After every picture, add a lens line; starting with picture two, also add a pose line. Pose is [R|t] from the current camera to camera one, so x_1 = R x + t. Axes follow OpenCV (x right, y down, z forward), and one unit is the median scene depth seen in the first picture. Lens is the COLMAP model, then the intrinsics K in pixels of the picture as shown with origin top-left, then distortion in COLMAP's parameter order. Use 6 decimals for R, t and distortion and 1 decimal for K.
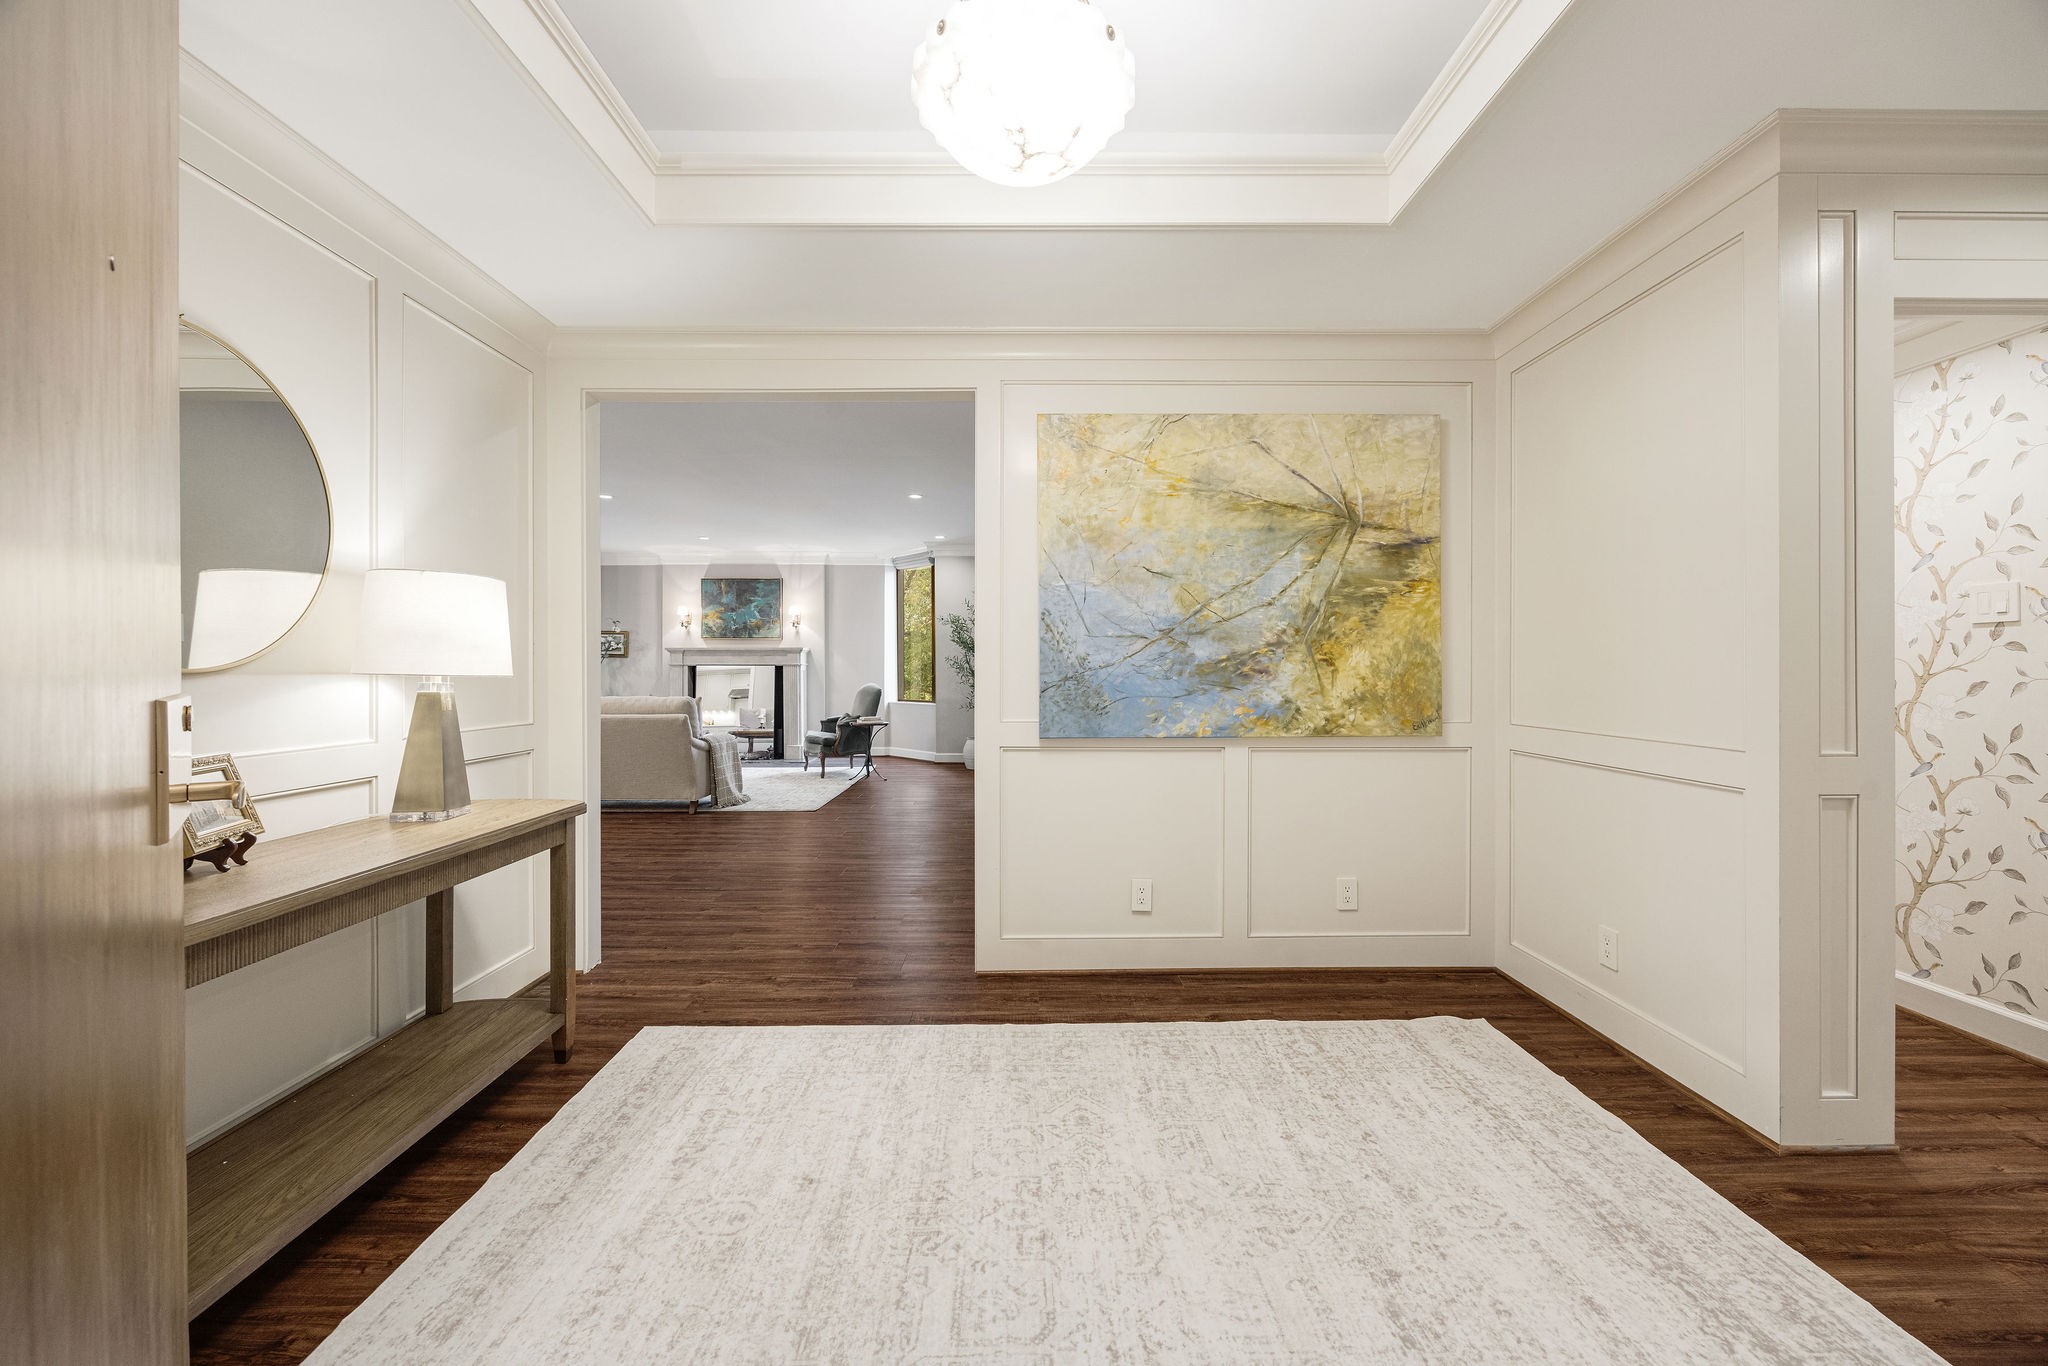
lens RADIAL K [[800.7, 0, 1023.6], [0, 800.7, 668.7], [0, 0, 1]] dist [-0.003841, -0.000371]
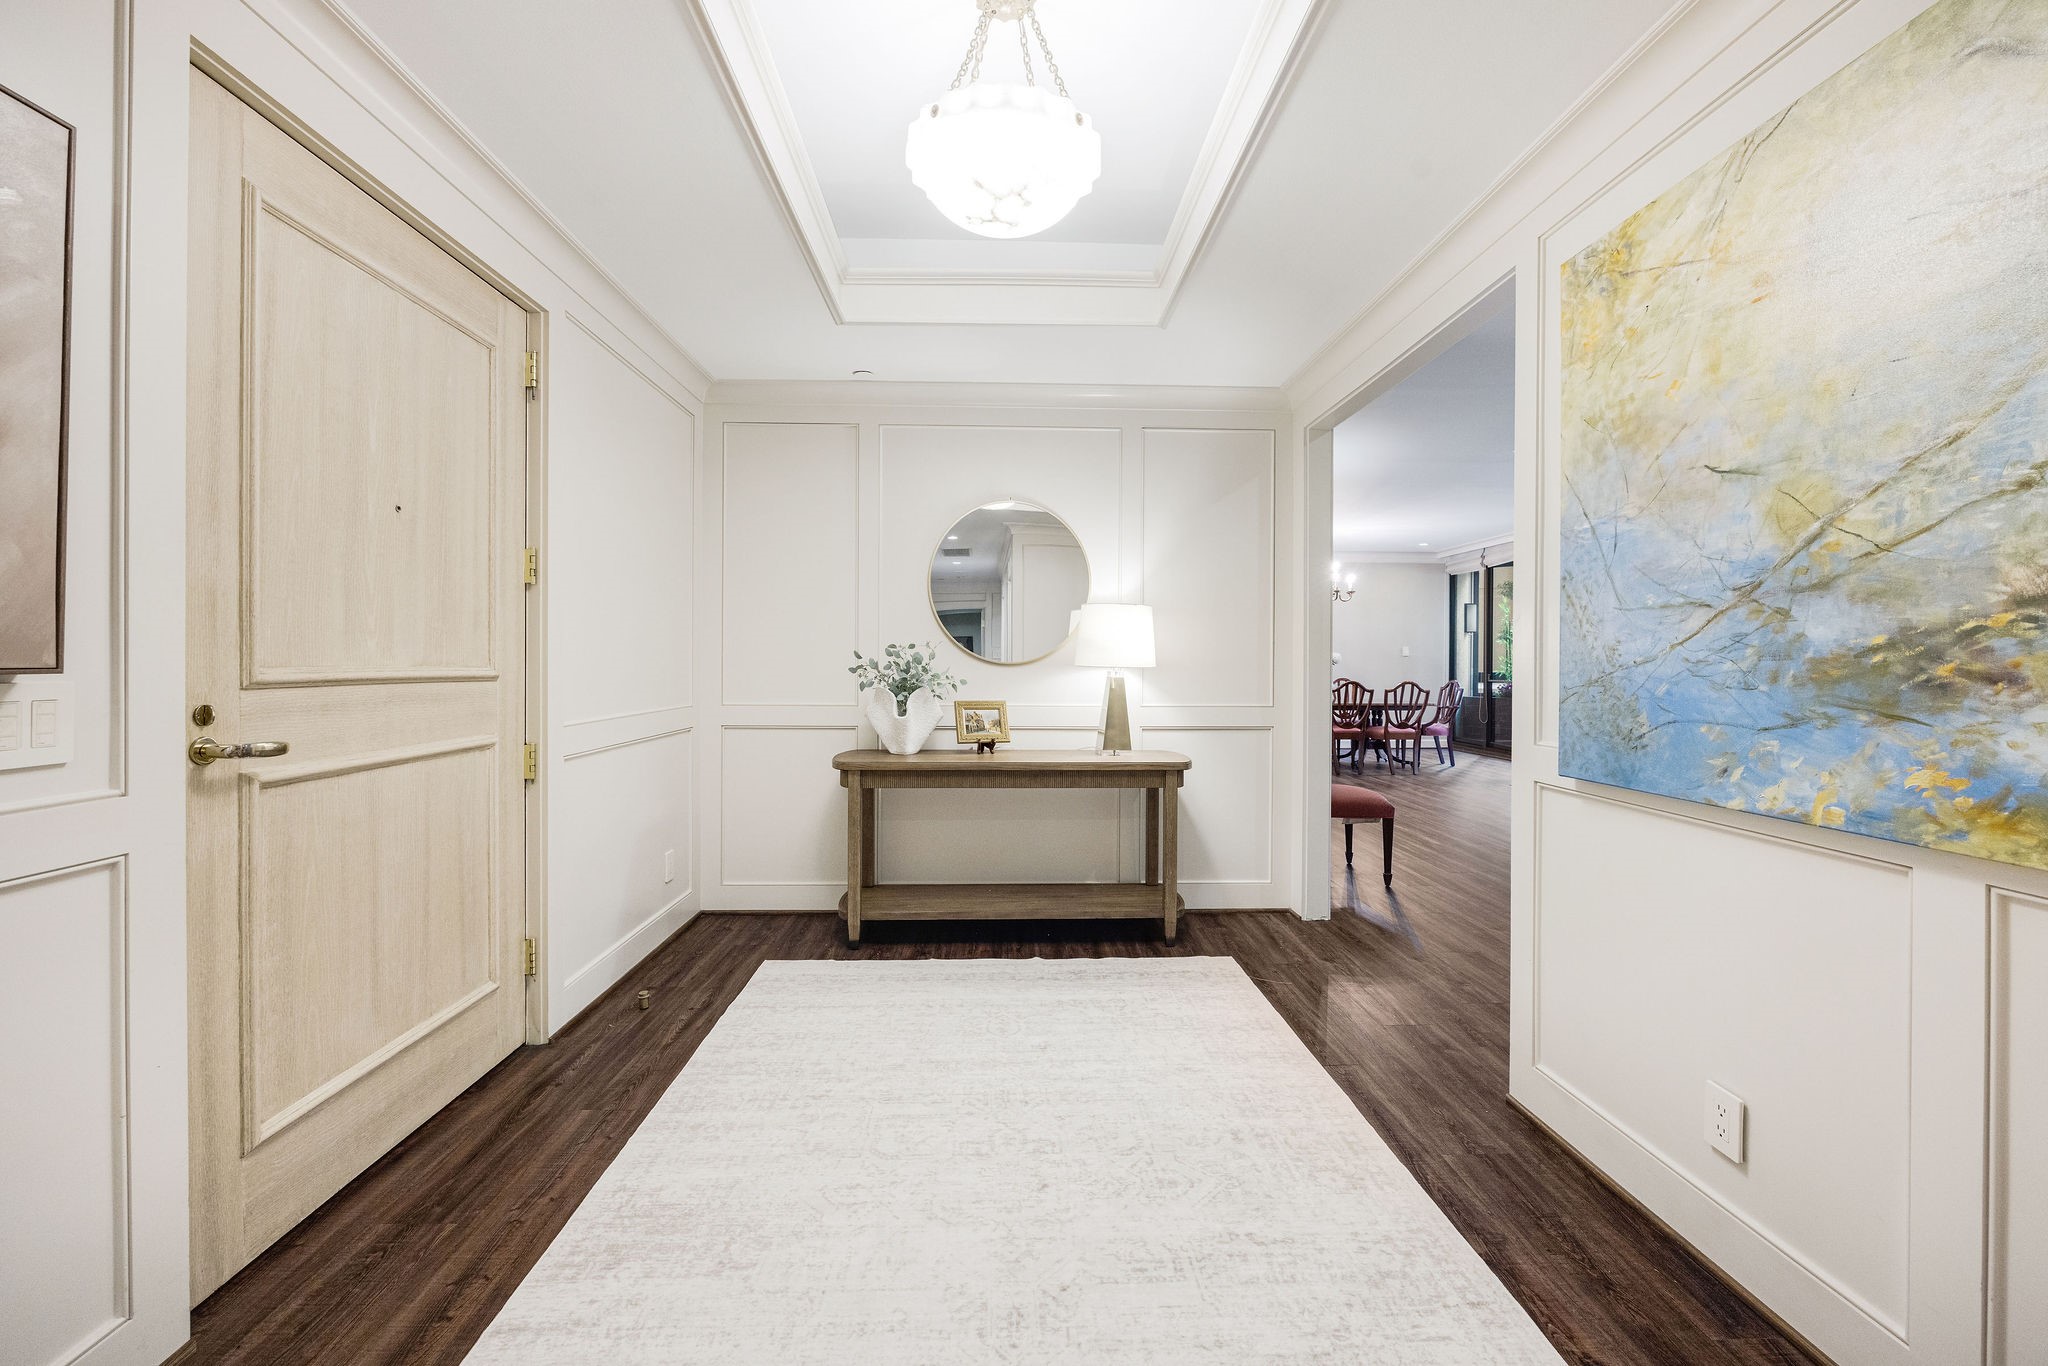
lens RADIAL K [[800.7, 0, 1023.6], [0, 800.7, 668.7], [0, 0, 1]] dist [-0.003841, -0.000371]
pose [[0.034761, 0.009117, -0.999354, 0.638508], [-0.008167, 0.999928, 0.008839, -0.000152], [0.999362, 0.007854, 0.034833, 0.553804]]
